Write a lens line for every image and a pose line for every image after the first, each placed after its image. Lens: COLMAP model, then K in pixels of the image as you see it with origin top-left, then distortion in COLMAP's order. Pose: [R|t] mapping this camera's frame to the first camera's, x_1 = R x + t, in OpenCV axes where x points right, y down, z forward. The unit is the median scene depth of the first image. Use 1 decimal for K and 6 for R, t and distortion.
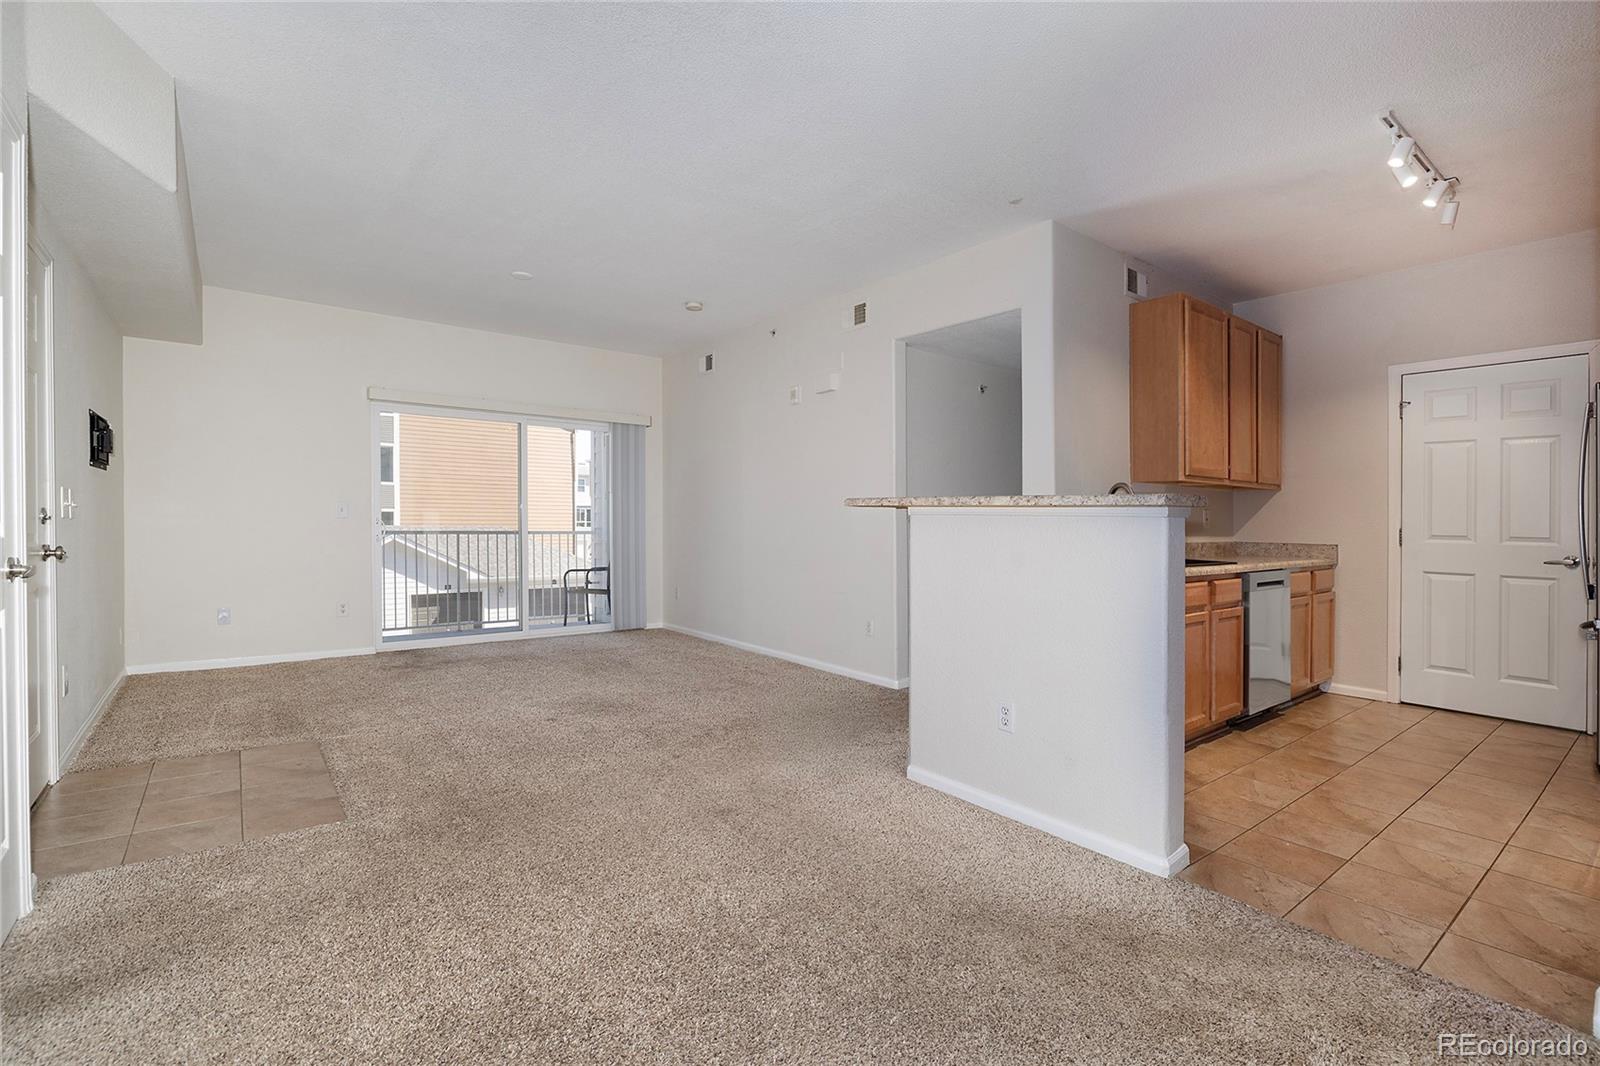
lens RADIAL K [[794.6, 0, 800.0], [0, 794.6, 533.0], [0, 0, 1]] dist [-0.003059, 0.000048]
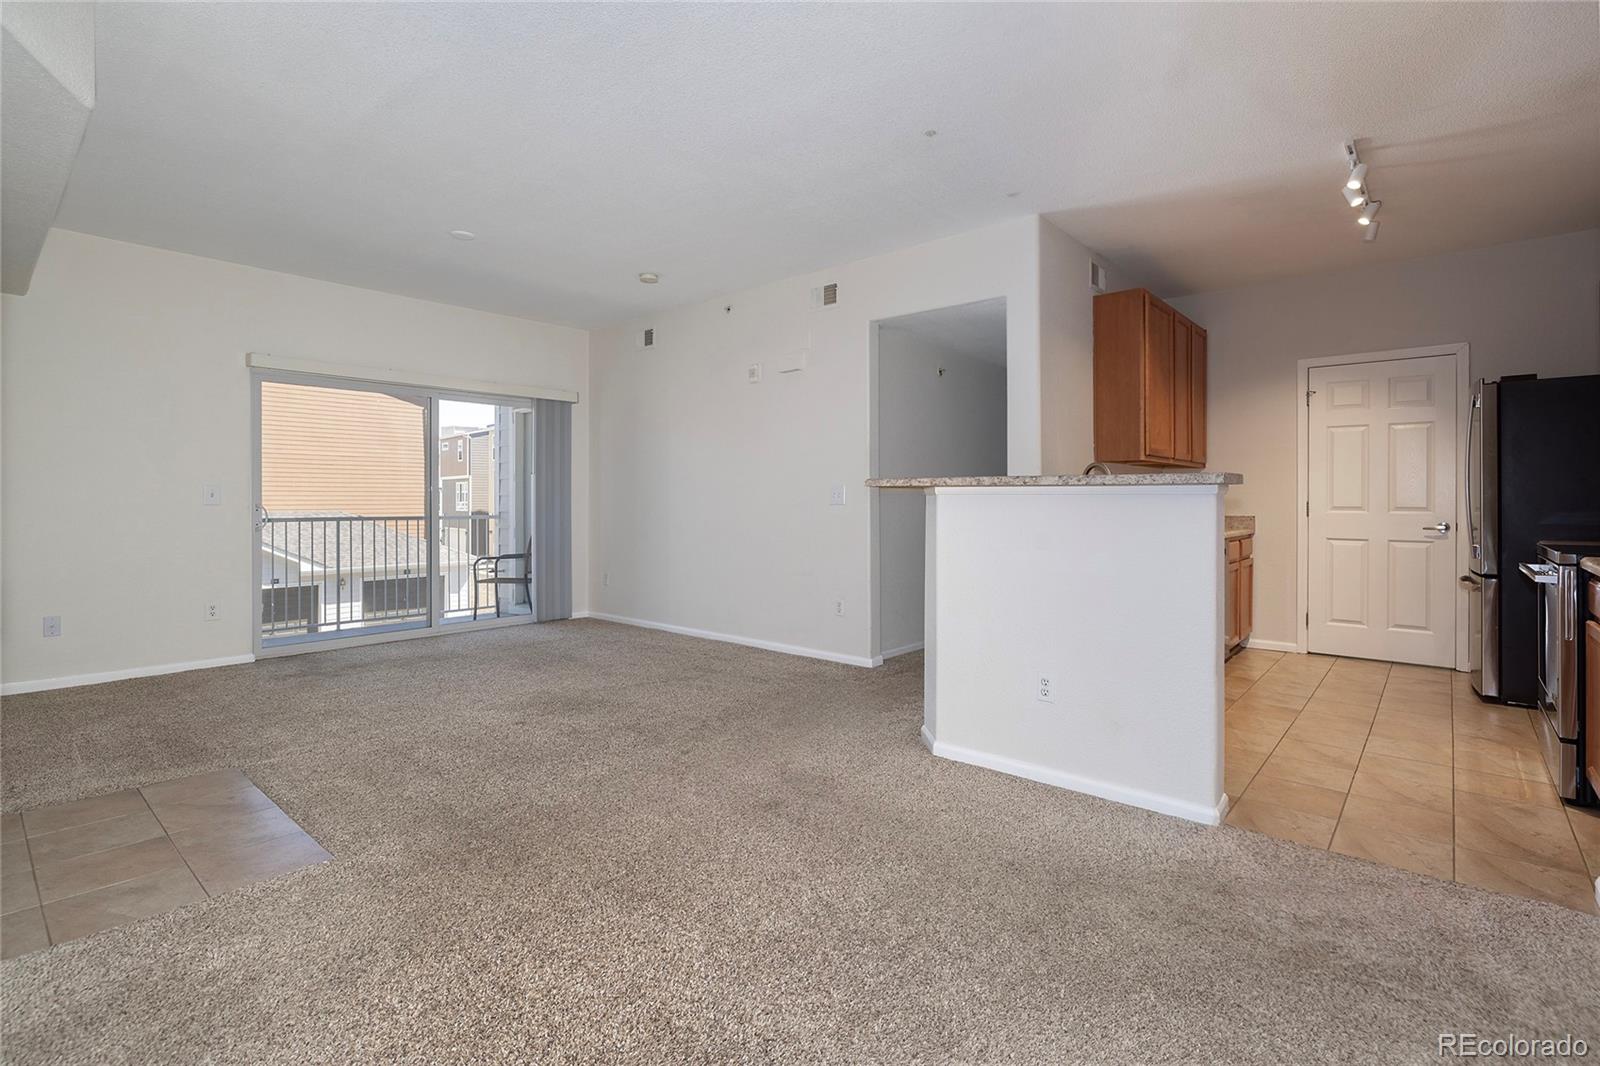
lens RADIAL K [[791.9, 0, 860.7], [0, 791.9, 508.5], [0, 0, 1]] dist [-0.005962, 0.000578]
pose [[0.974986, -0.015191, 0.221746, -0.141927], [0.016184, 0.999865, -0.002664, -0.003115], [-0.221676, 0.006186, 0.975101, 0.027956]]
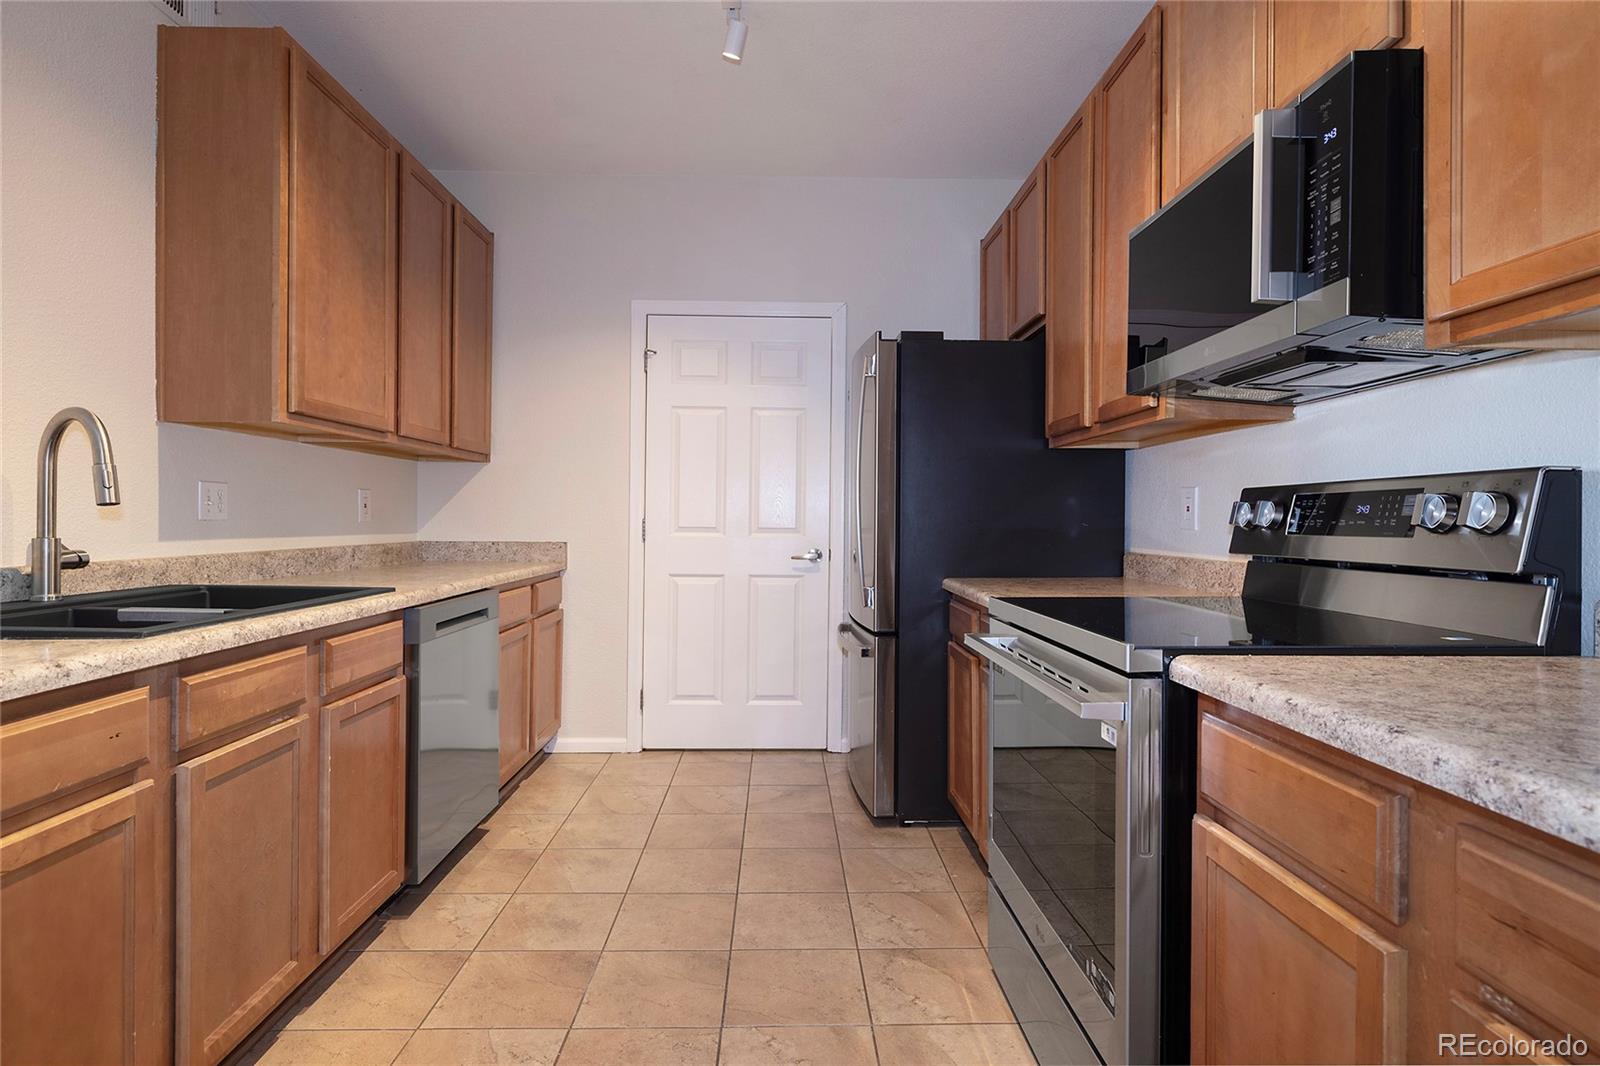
lens RADIAL K [[759.0, 0, 906.9], [0, 759.0, 489.6], [0, 0, 1]] dist [-0.002466, -0.000820]
pose [[0.511961, 0.025164, 0.858640, 0.293651], [0.014372, 0.999180, -0.037852, -0.002705], [-0.858888, 0.031719, 0.511180, 0.458799]]
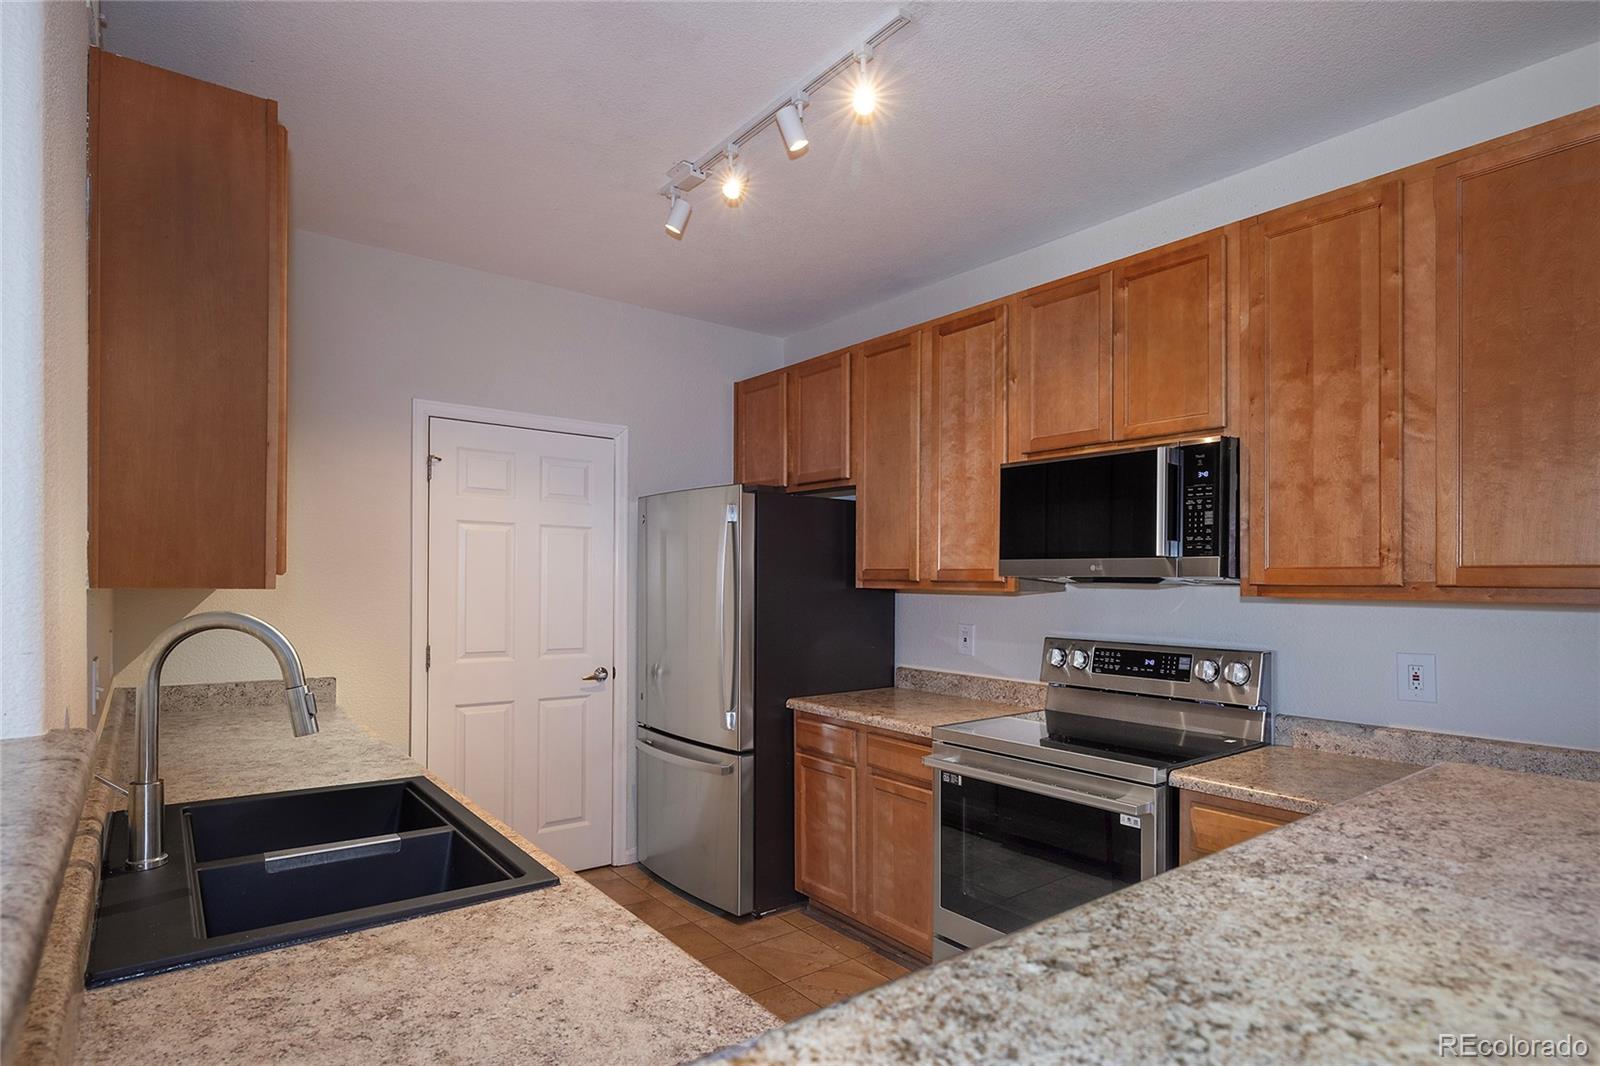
lens RADIAL K [[769.3, 0, 800.0], [0, 769.3, 533.0], [0, 0, 1]] dist [-0.001101, -0.000239]
pose [[-0.053784, 0.045386, 0.997521, 0.098619], [-0.008097, 0.998914, -0.045886, -0.077651], [-0.998520, -0.010545, -0.053358, 0.774917]]
